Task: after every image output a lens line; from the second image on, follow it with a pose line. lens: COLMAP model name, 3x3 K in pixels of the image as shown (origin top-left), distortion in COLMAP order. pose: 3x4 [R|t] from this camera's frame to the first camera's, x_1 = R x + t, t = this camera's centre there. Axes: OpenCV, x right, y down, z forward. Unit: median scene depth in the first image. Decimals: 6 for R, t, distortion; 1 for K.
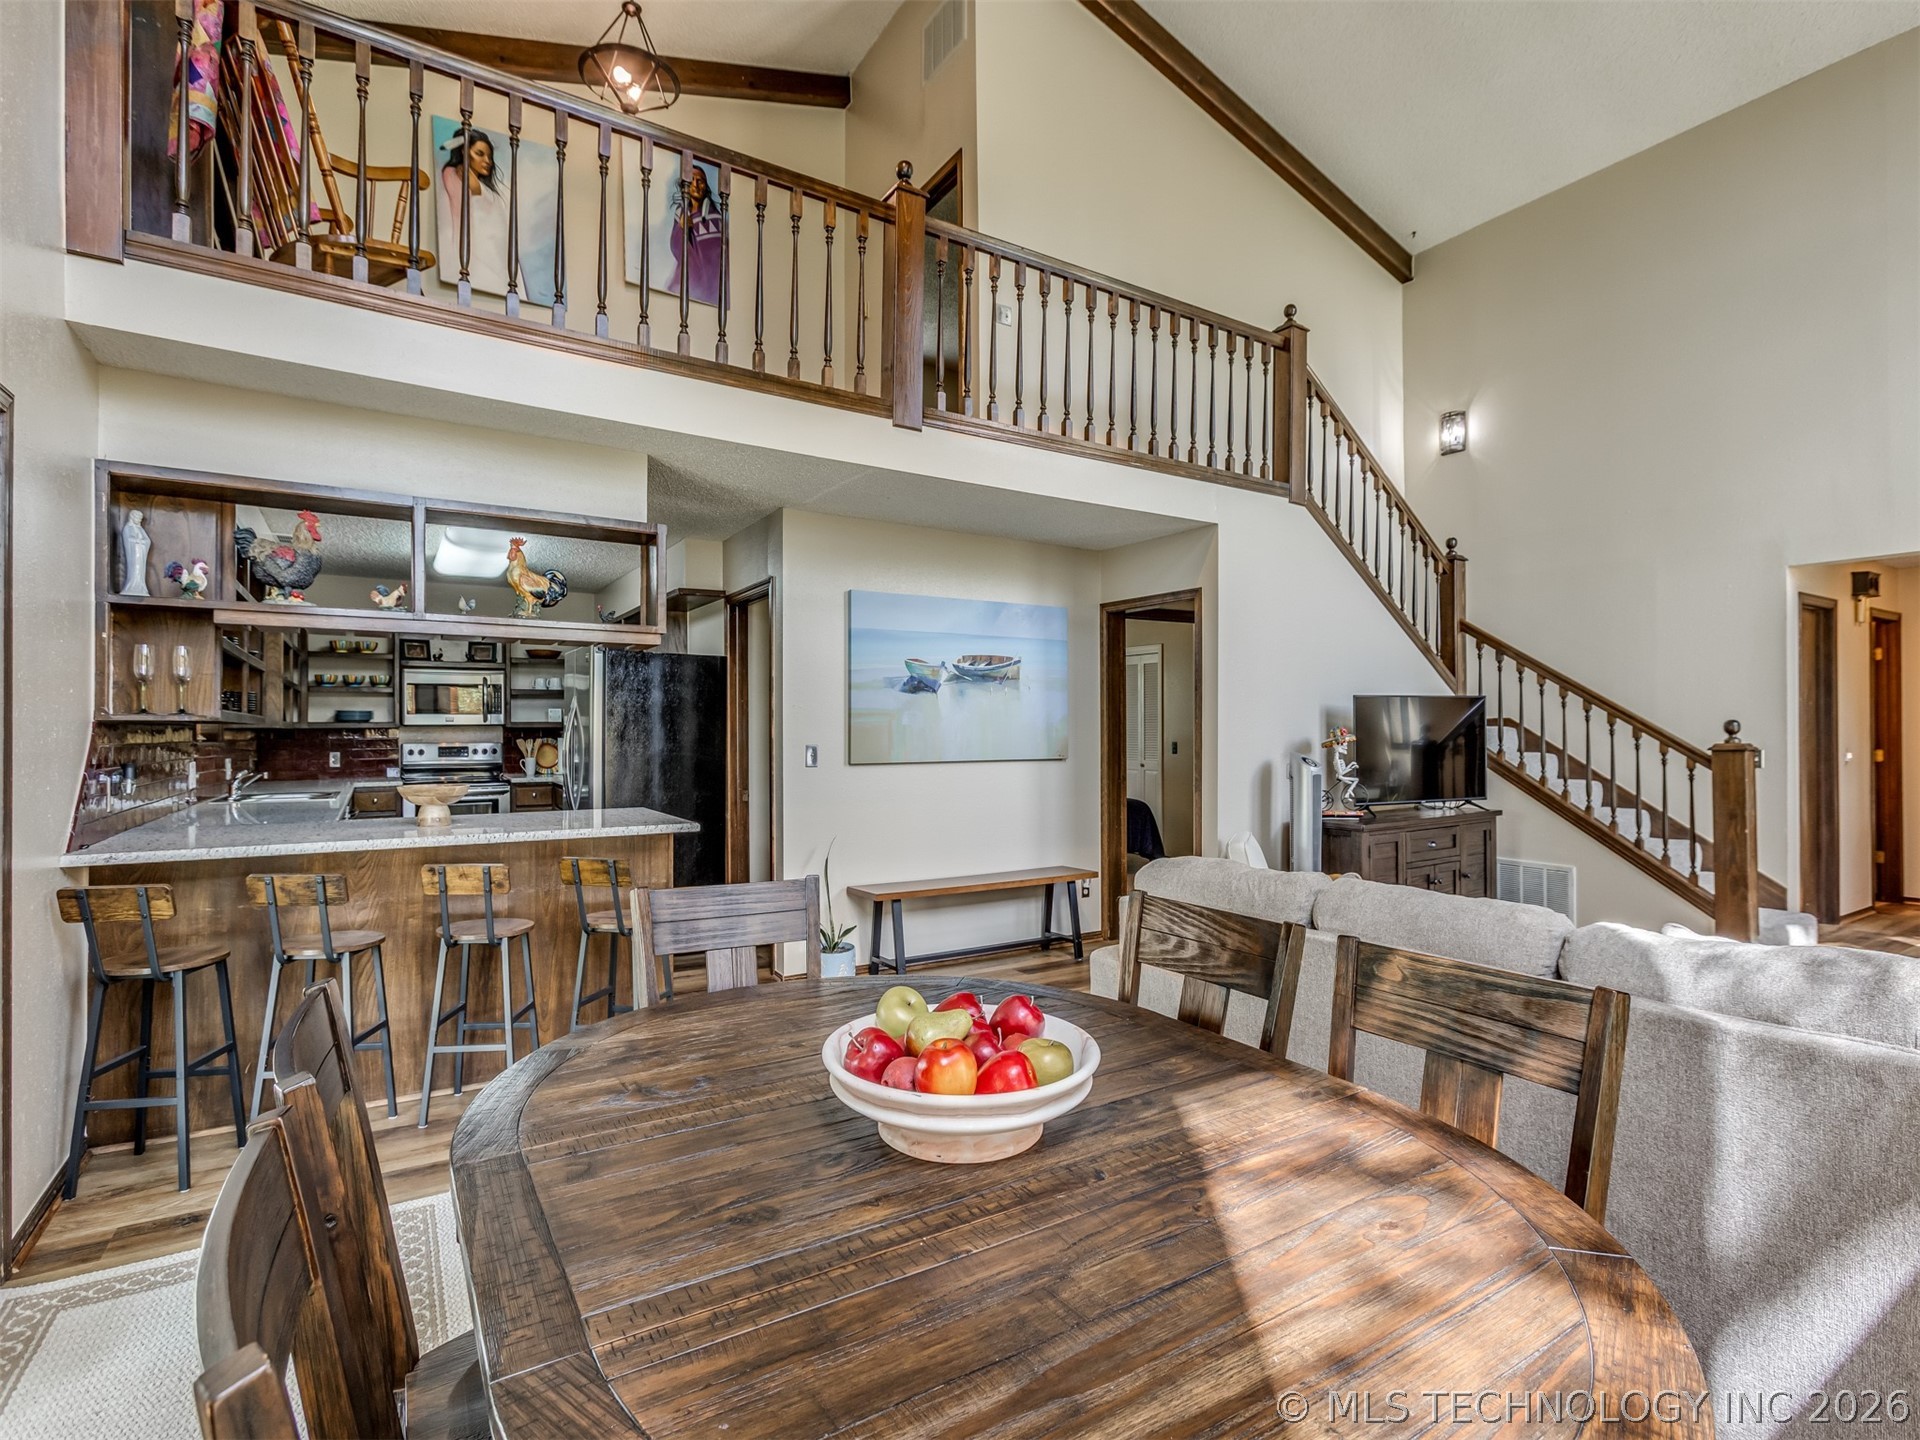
lens RADIAL K [[959.3, 0, 958.9], [0, 959.3, 713.2], [0, 0, 1]] dist [-0.016523, 0.013002]
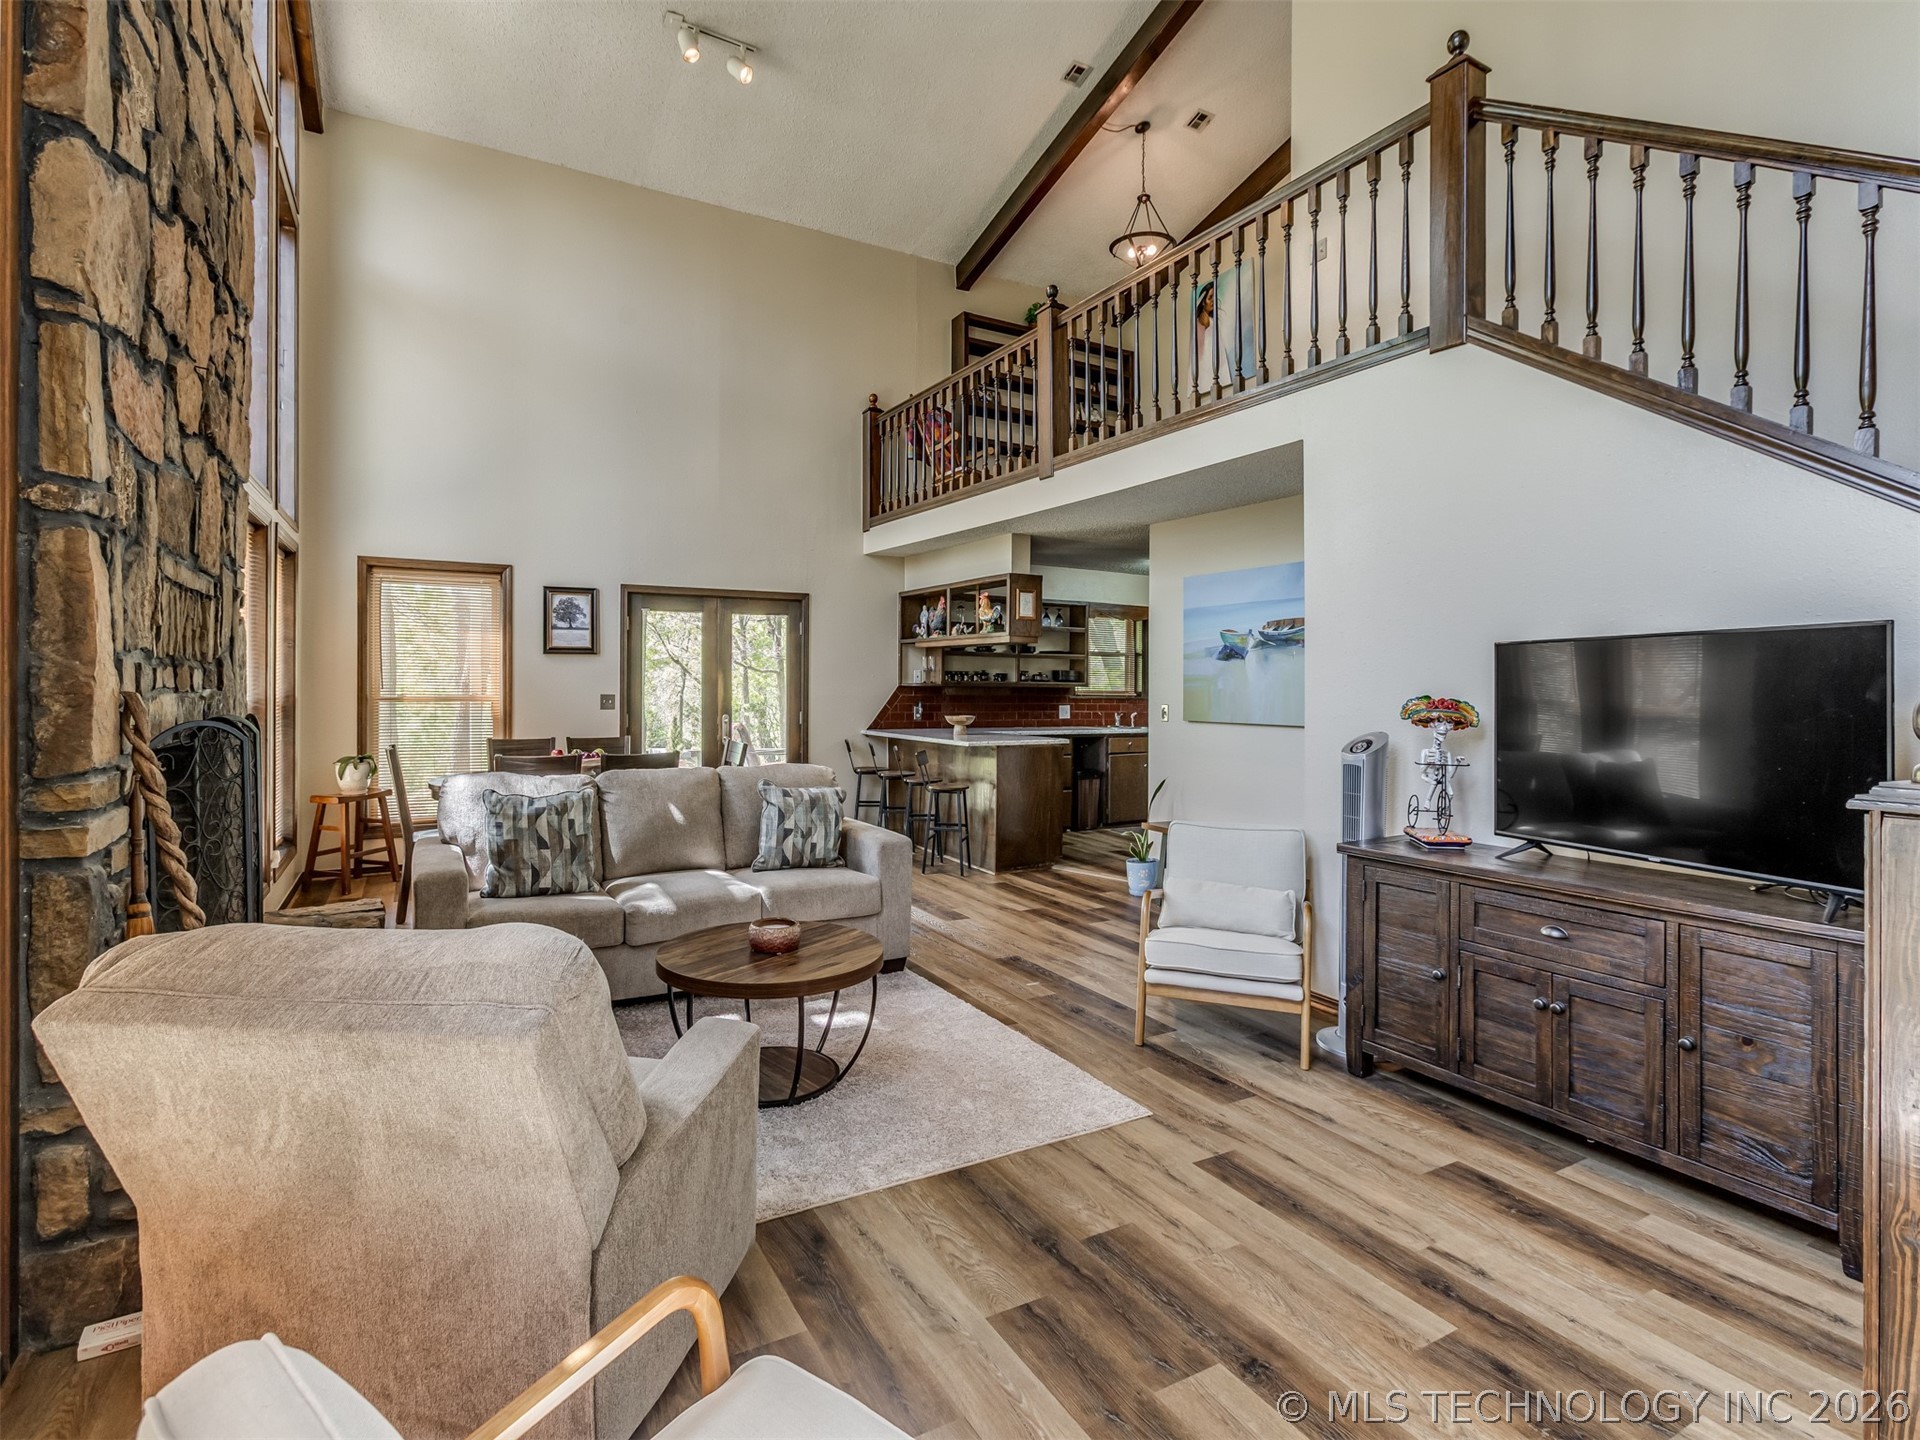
lens RADIAL K [[959.3, 0, 991.8], [0, 959.3, 692.8], [0, 0, 1]] dist [-0.016523, 0.013002]
pose [[-0.017828, 0.009209, -0.999799, 1.033955], [0.015488, 0.999840, 0.008934, 0.002633], [0.999721, -0.015326, -0.017968, 0.720384]]
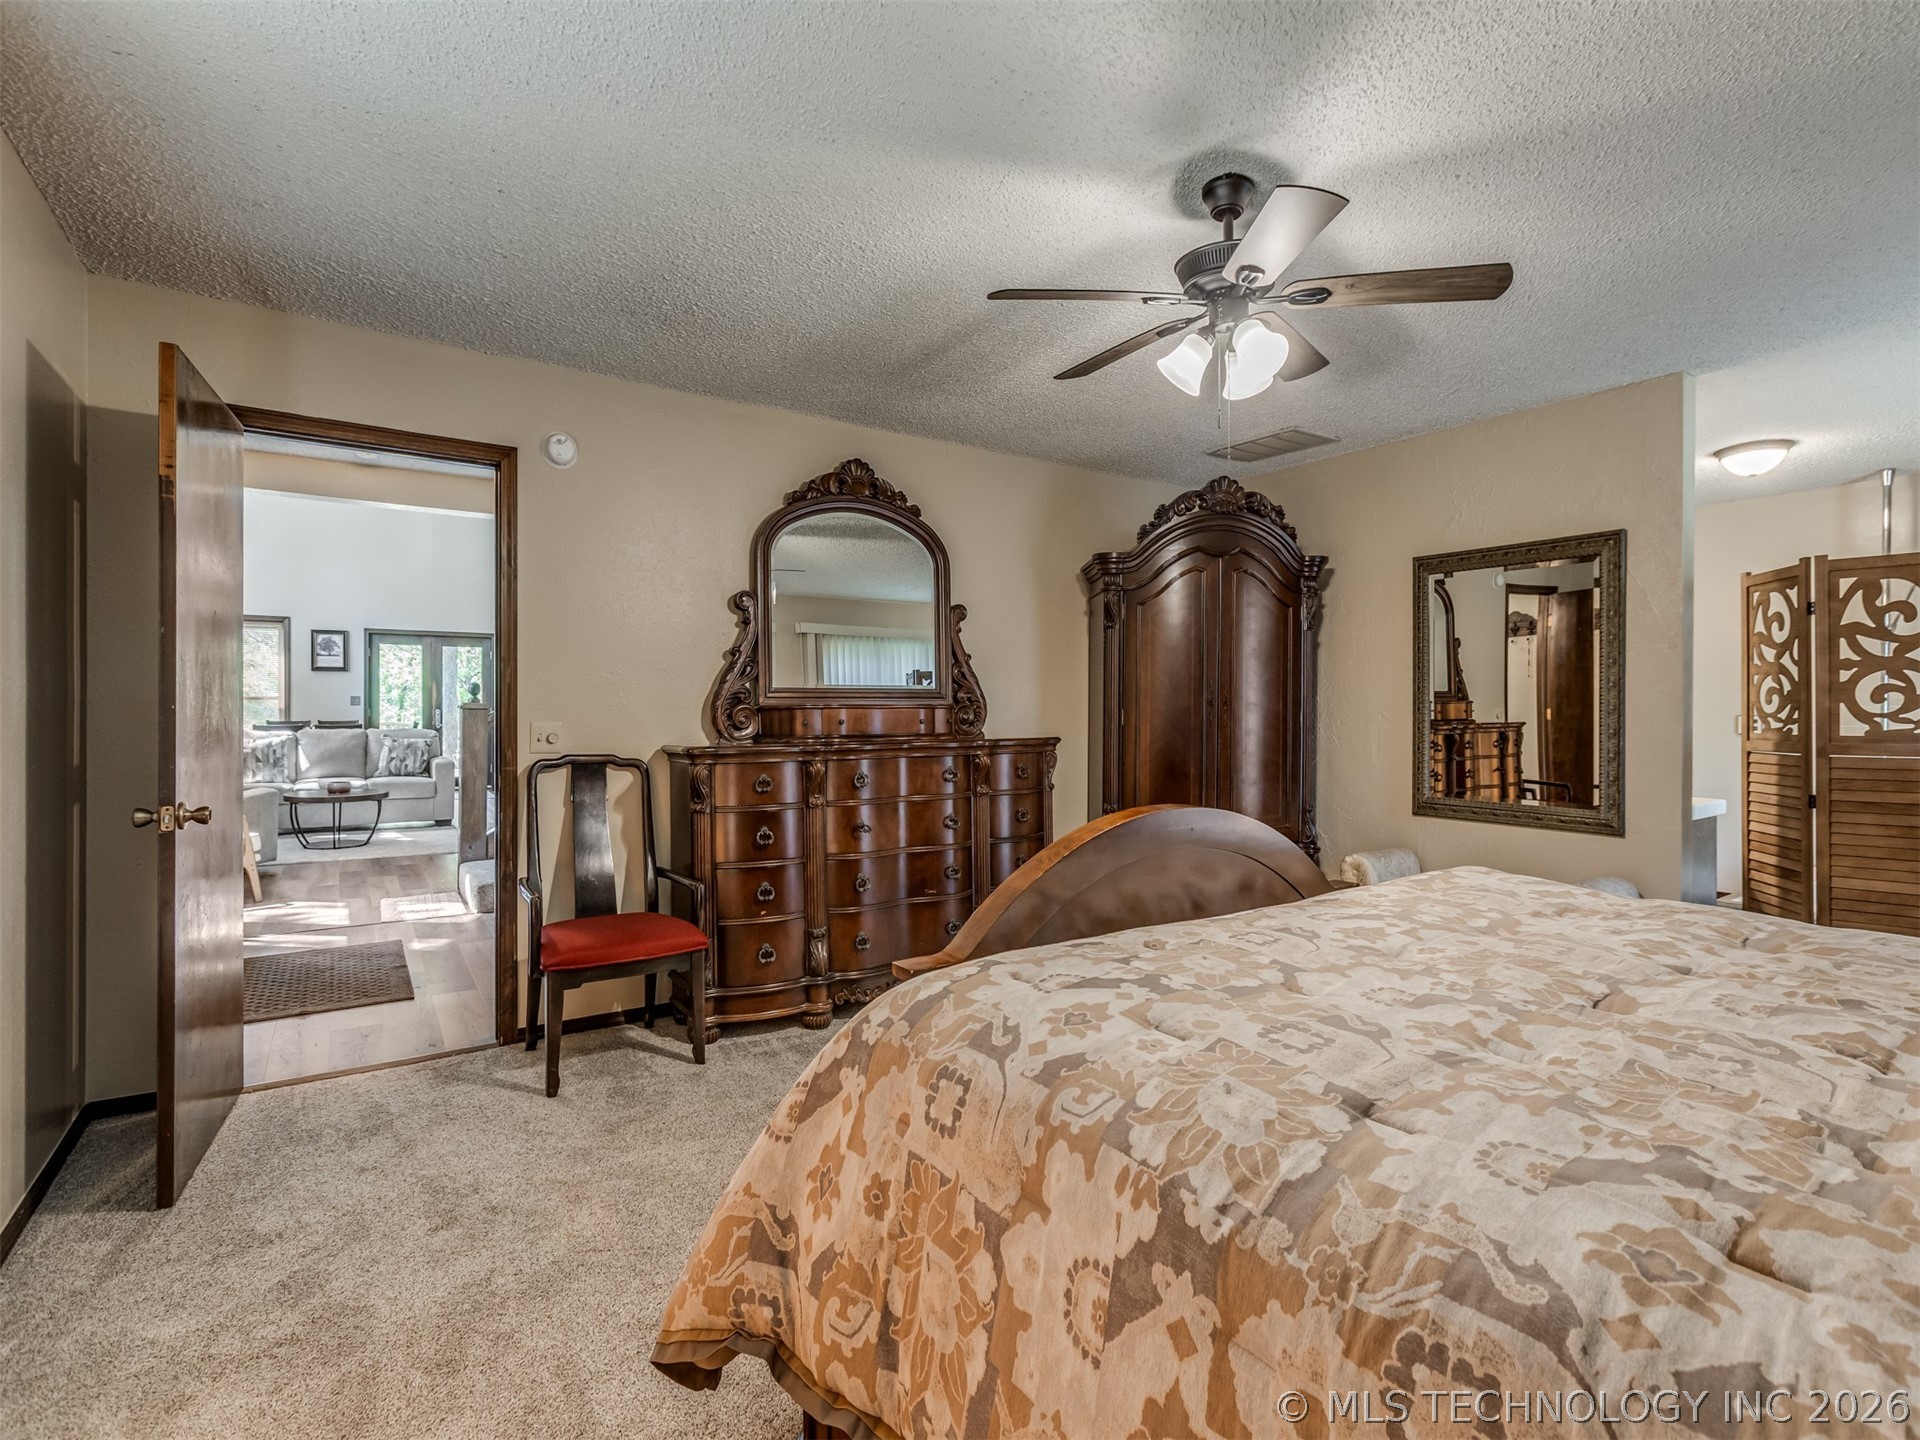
lens RADIAL K [[959.3, 0, 962.5], [0, 959.3, 715.0], [0, 0, 1]] dist [-0.016523, 0.013002]
pose [[0.028610, 0.010312, -0.999537, 2.052252], [0.011412, 0.999878, 0.010642, 0.050494], [0.999526, -0.011711, 0.028489, 1.599721]]
